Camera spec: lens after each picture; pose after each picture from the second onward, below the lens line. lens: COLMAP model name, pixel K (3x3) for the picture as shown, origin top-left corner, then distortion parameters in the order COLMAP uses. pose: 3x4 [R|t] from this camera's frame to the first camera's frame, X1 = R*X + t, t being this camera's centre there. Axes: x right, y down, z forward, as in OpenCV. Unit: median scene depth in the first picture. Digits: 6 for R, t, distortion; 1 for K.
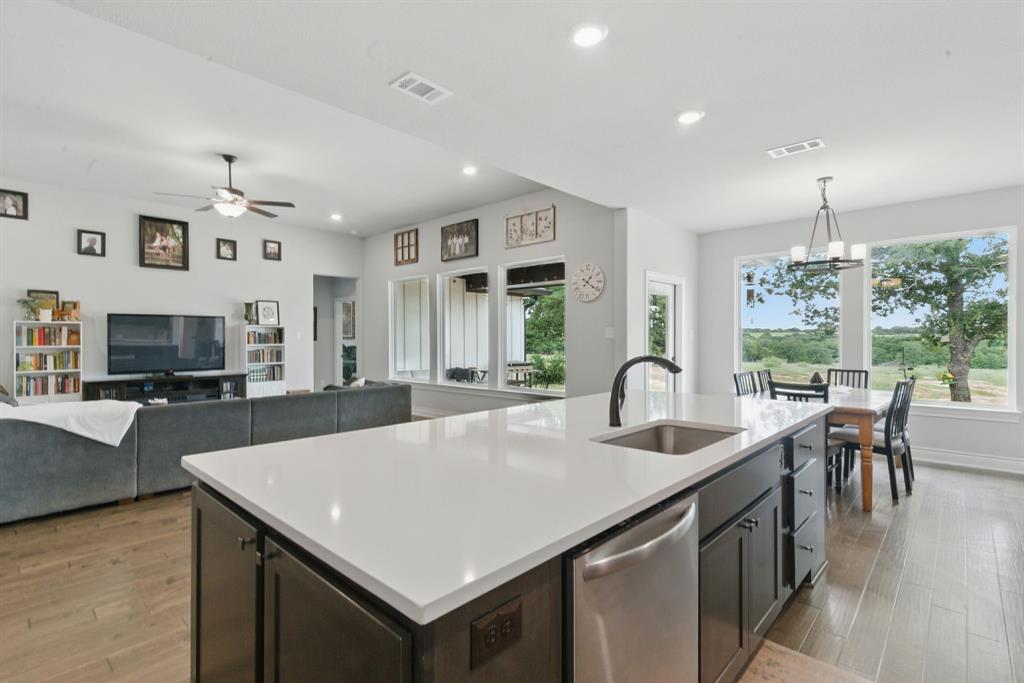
lens RADIAL K [[477.8, 0, 512.0], [0, 477.8, 341.5], [0, 0, 1]] dist [0.003267, -0.000112]
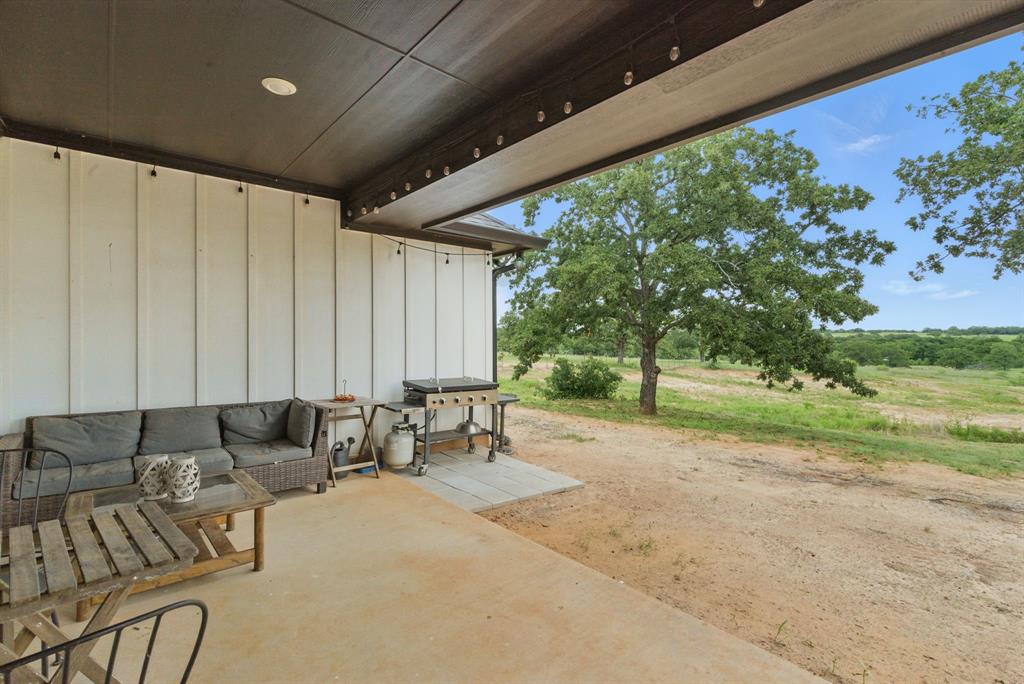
lens RADIAL K [[466.0, 0, 512.0], [0, 466.0, 342.0], [0, 0, 1]] dist [0.001626, -0.000477]
pose [[0.994415, -0.000134, -0.105536, 0.099926], [-0.000001, 0.999999, -0.001280, 0.004284], [0.105537, 0.001273, 0.994415, 0.520147]]
